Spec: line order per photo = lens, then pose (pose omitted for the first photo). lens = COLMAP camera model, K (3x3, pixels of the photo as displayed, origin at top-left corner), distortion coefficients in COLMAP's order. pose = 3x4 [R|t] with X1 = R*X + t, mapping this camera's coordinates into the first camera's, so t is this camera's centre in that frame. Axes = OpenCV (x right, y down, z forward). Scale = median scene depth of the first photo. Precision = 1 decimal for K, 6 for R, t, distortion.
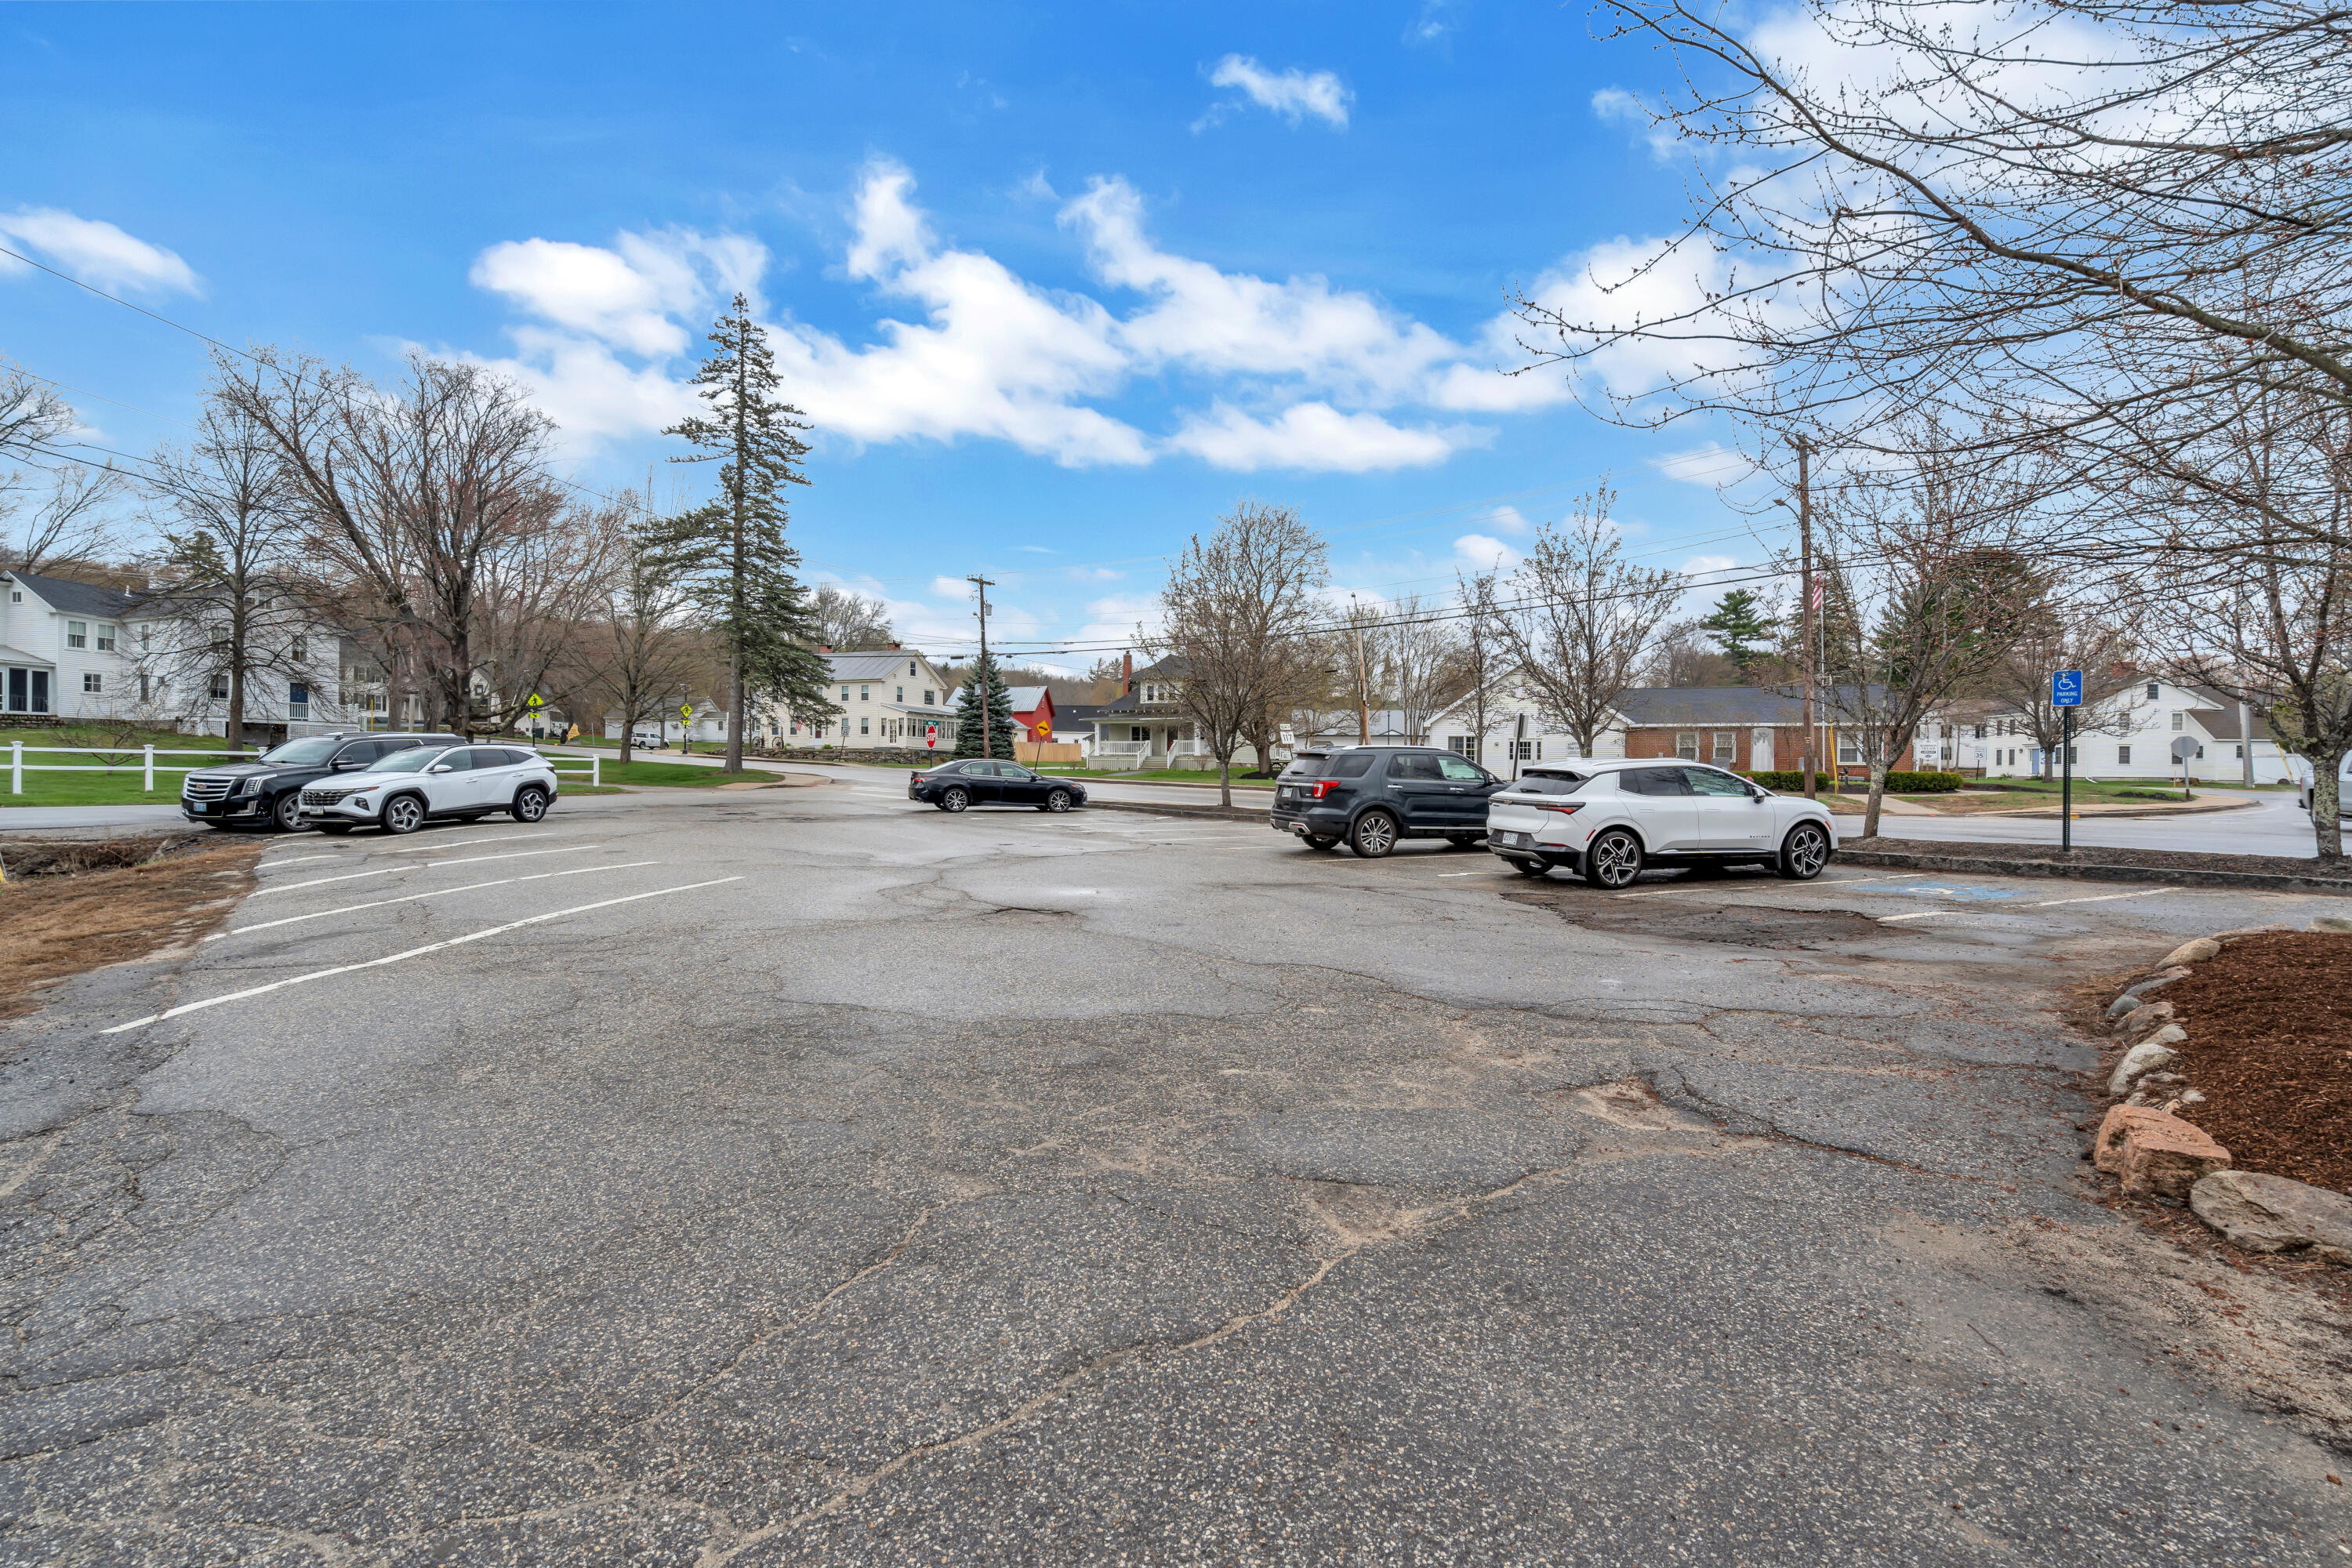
lens RADIAL K [[1083.2, 0, 1176.0], [0, 1083.2, 784.0], [0, 0, 1]] dist [0.002830, 0.000532]
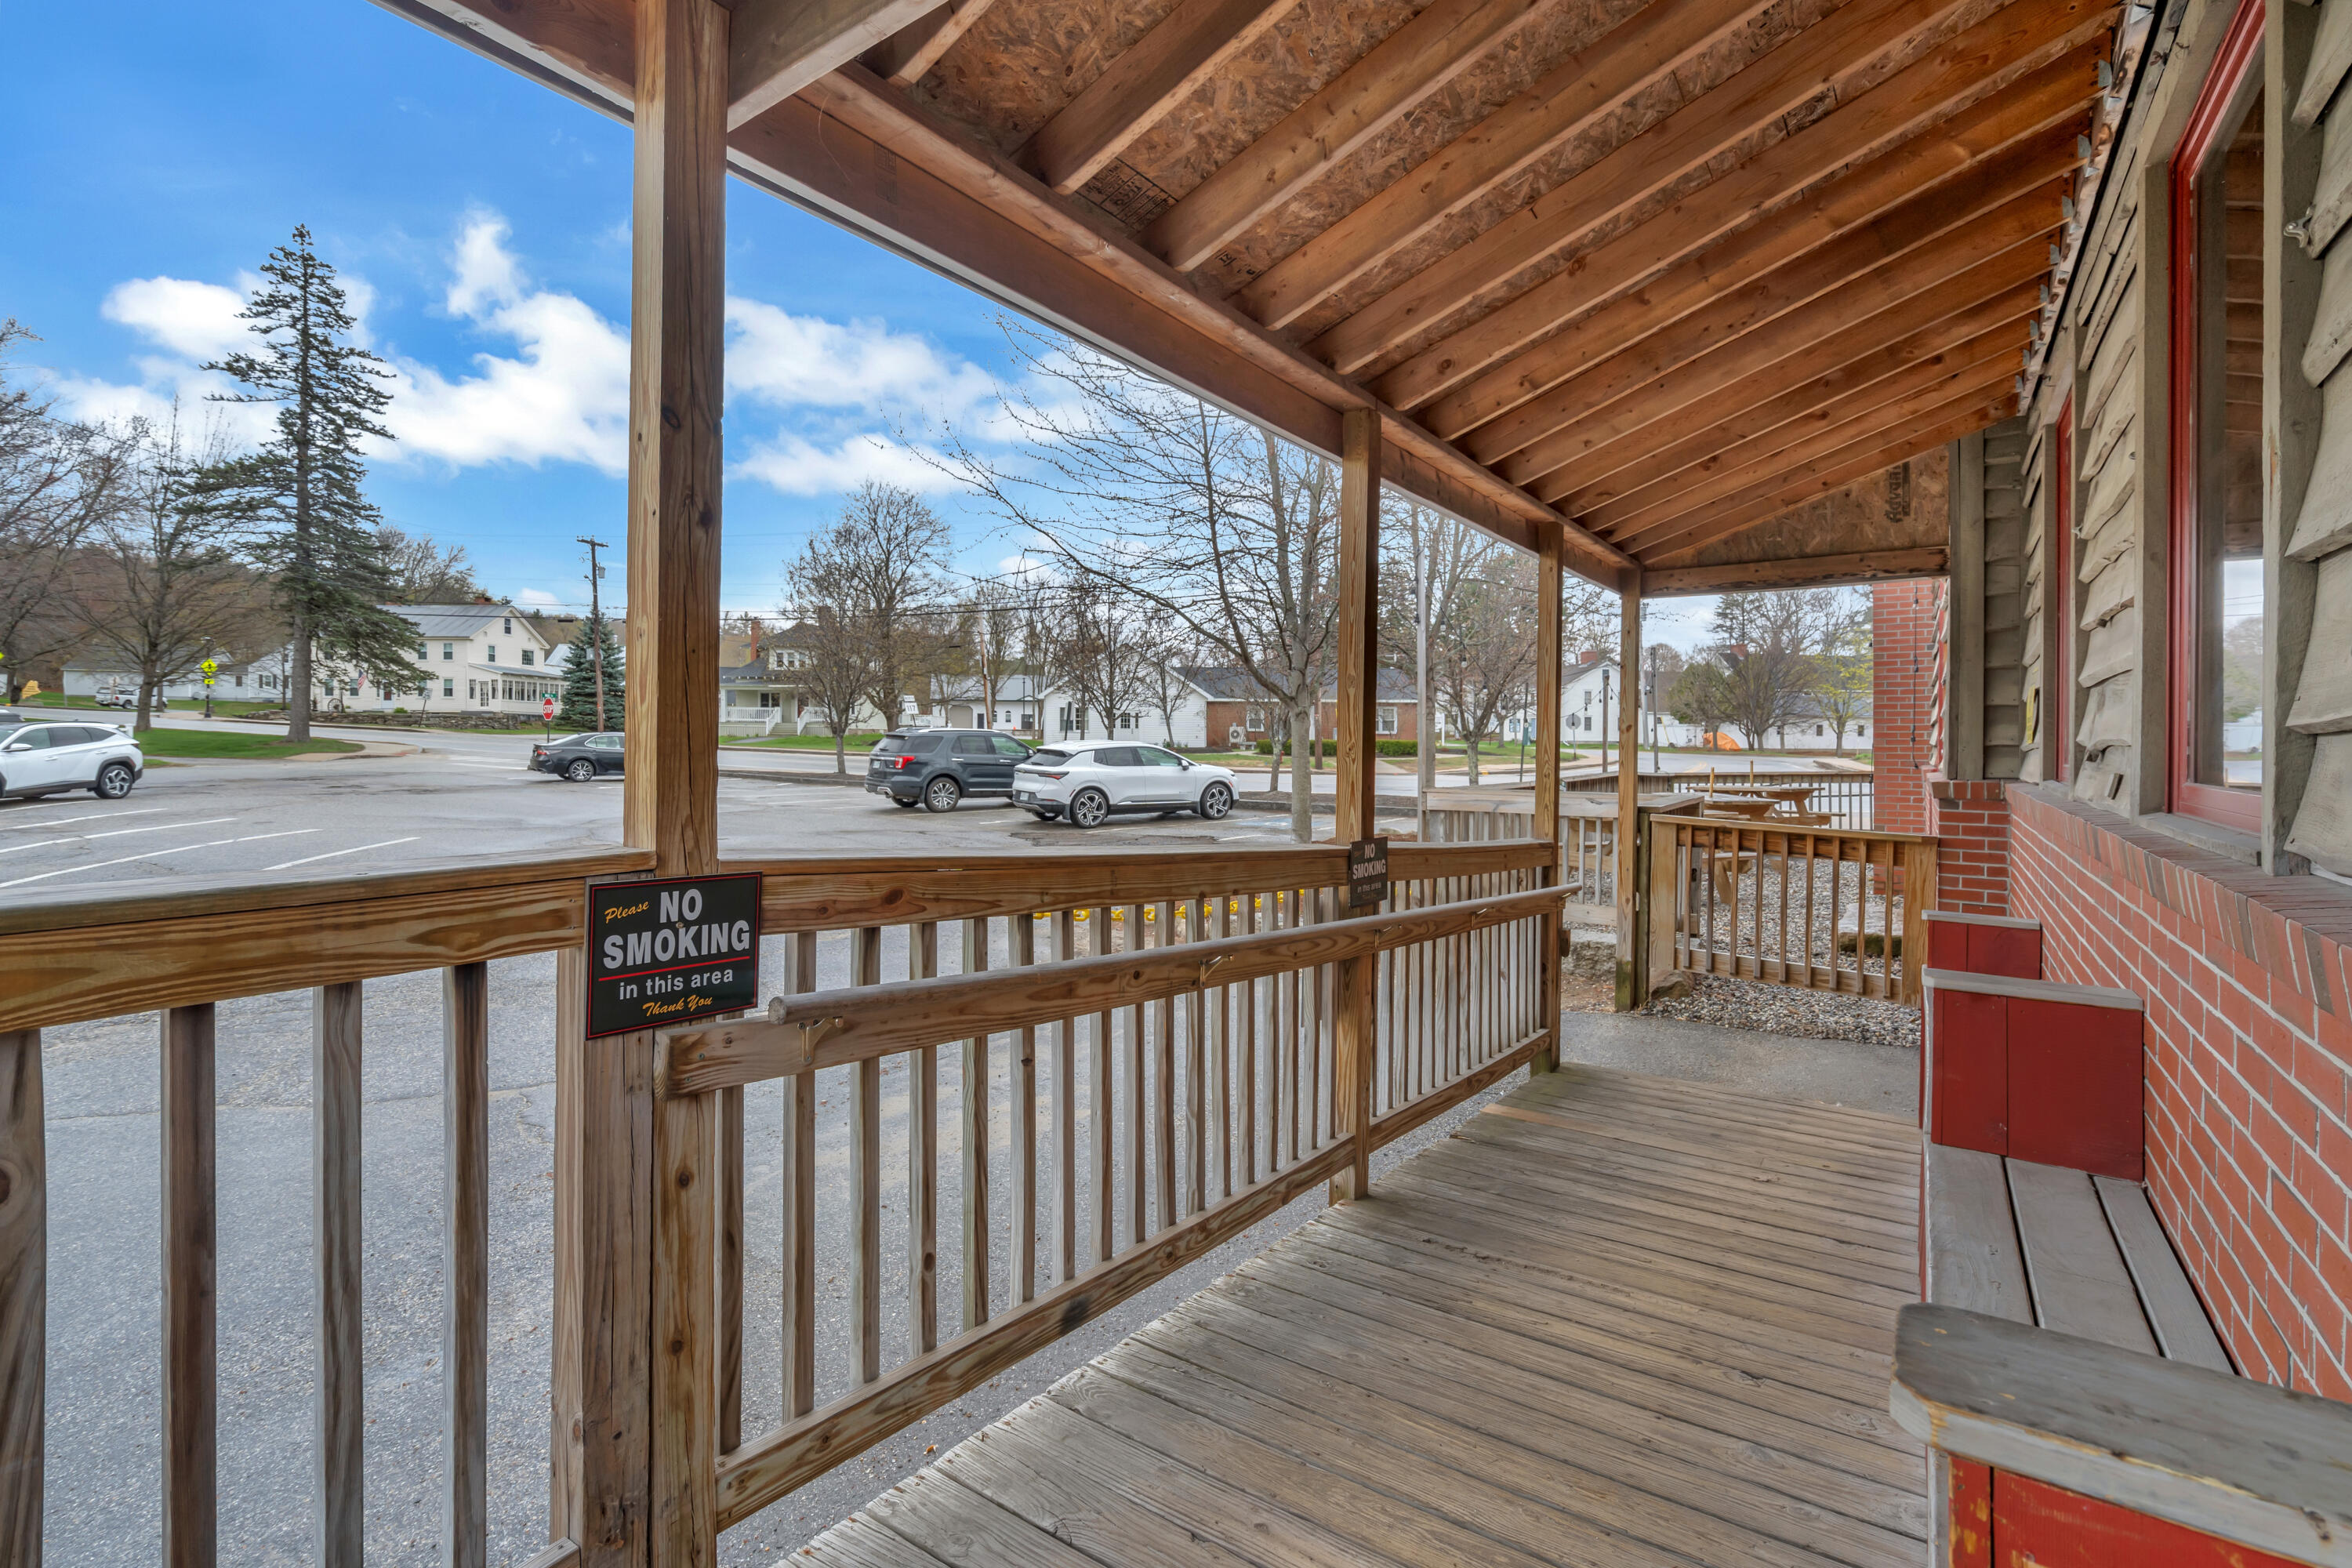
lens RADIAL K [[1097.9, 0, 1178.8], [0, 1097.9, 753.6], [0, 0, 1]] dist [0.003567, 0.000437]
pose [[0.949670, -0.005851, 0.313197, 0.012278], [0.003555, 0.999962, 0.007899, -0.005133], [-0.313232, -0.006388, 0.949655, -0.131471]]
